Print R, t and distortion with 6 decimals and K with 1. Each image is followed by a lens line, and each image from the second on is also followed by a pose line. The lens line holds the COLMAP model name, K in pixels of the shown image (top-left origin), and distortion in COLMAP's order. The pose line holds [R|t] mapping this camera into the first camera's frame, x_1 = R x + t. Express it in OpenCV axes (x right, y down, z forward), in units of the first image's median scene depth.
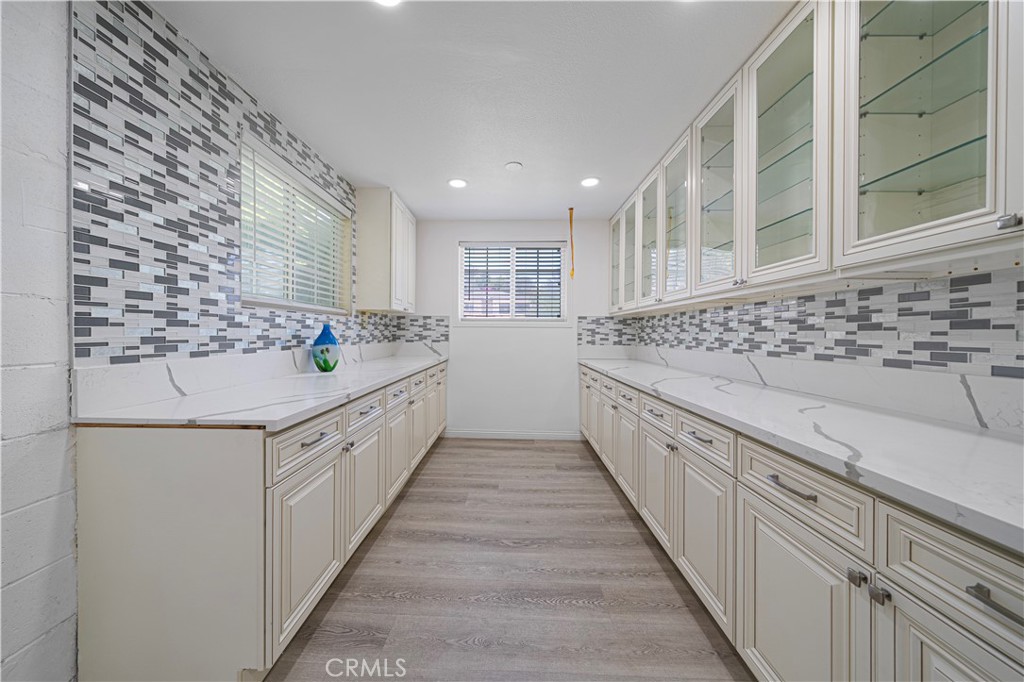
lens RADIAL K [[357.5, 0, 498.7], [0, 357.5, 335.4], [0, 0, 1]] dist [0.001626, 0.000116]
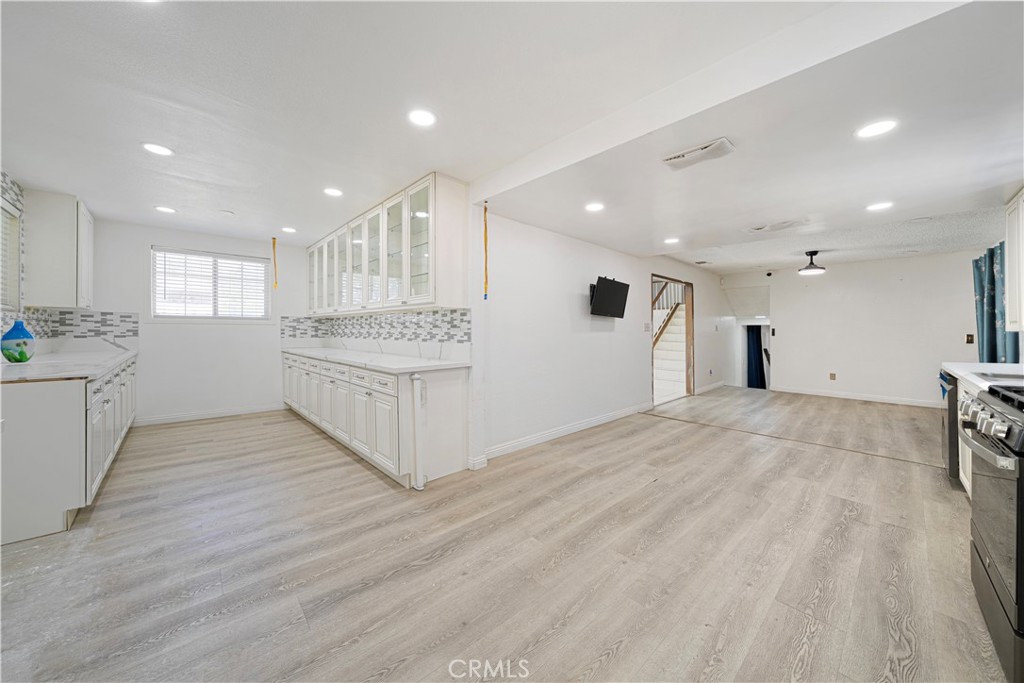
lens RADIAL K [[345.2, 0, 520.2], [0, 345.2, 335.0], [0, 0, 1]] dist [-0.001142, -0.000198]
pose [[0.680935, -0.011775, 0.732249, -0.131138], [0.003988, 0.999916, 0.012370, 0.004484], [-0.732333, -0.005503, 0.680924, -0.612451]]
